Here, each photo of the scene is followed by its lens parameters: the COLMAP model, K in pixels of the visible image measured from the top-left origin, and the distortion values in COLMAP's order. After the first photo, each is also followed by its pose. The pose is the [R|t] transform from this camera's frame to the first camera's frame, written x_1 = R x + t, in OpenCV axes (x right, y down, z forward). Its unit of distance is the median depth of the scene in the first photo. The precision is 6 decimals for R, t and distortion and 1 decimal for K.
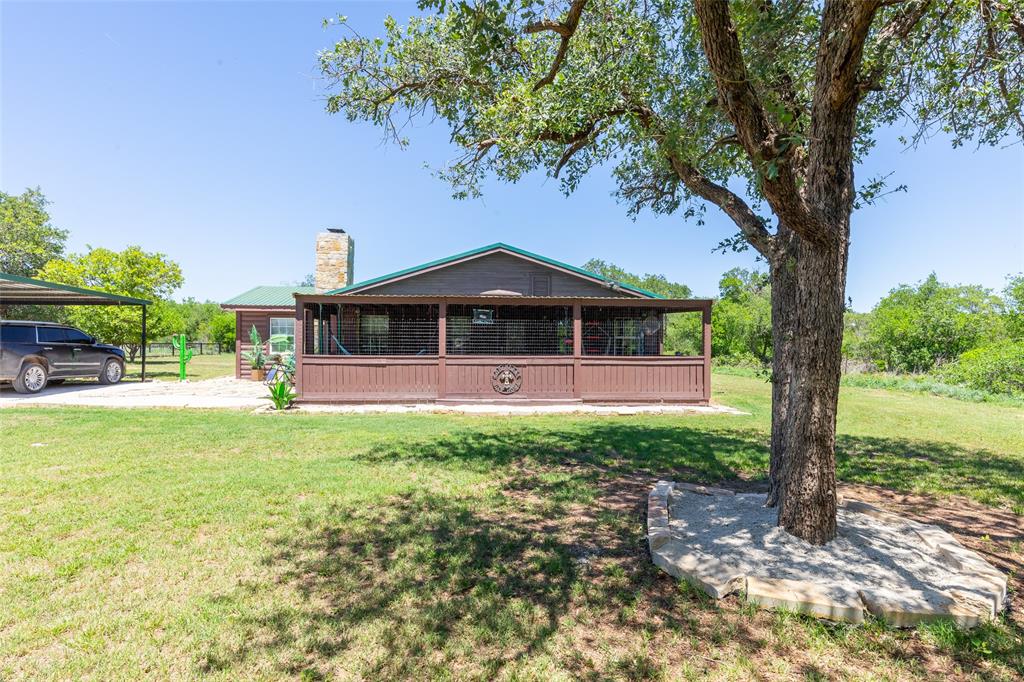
lens RADIAL K [[587.5, 0, 512.0], [0, 587.5, 341.0], [0, 0, 1]] dist [-0.005463, -0.000708]
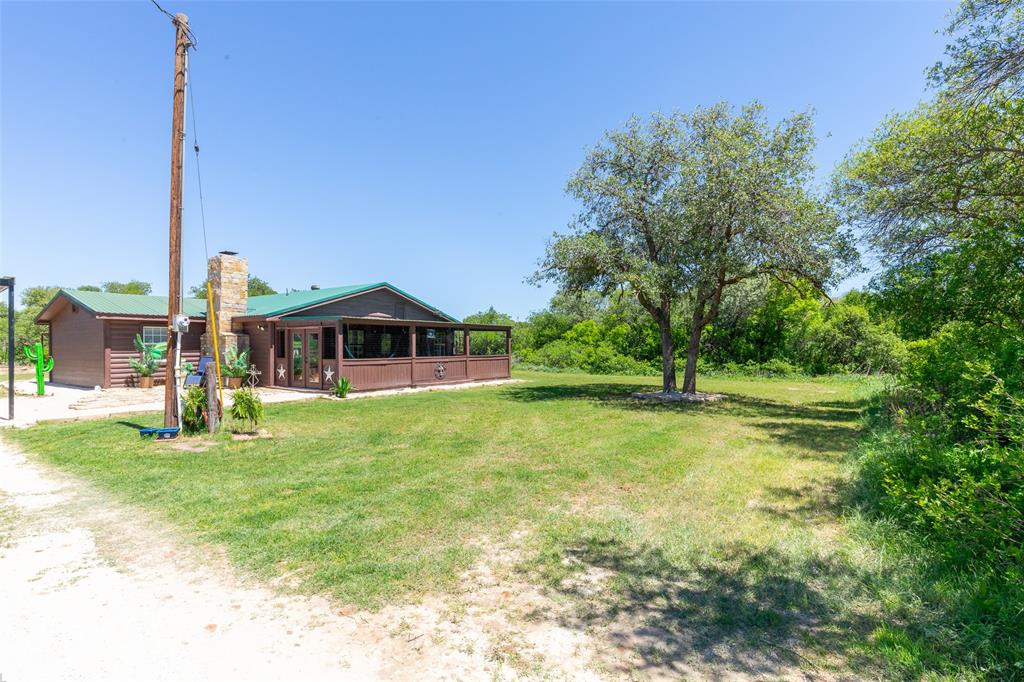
lens RADIAL K [[506.8, 0, 512.0], [0, 506.8, 341.0], [0, 0, 1]] dist [-0.001415, -0.000020]
pose [[0.633777, 0.001551, 0.773514, -0.841904], [0.003086, 0.999985, -0.004534, -0.010122], [-0.773510, 0.005261, 0.633762, -0.073011]]
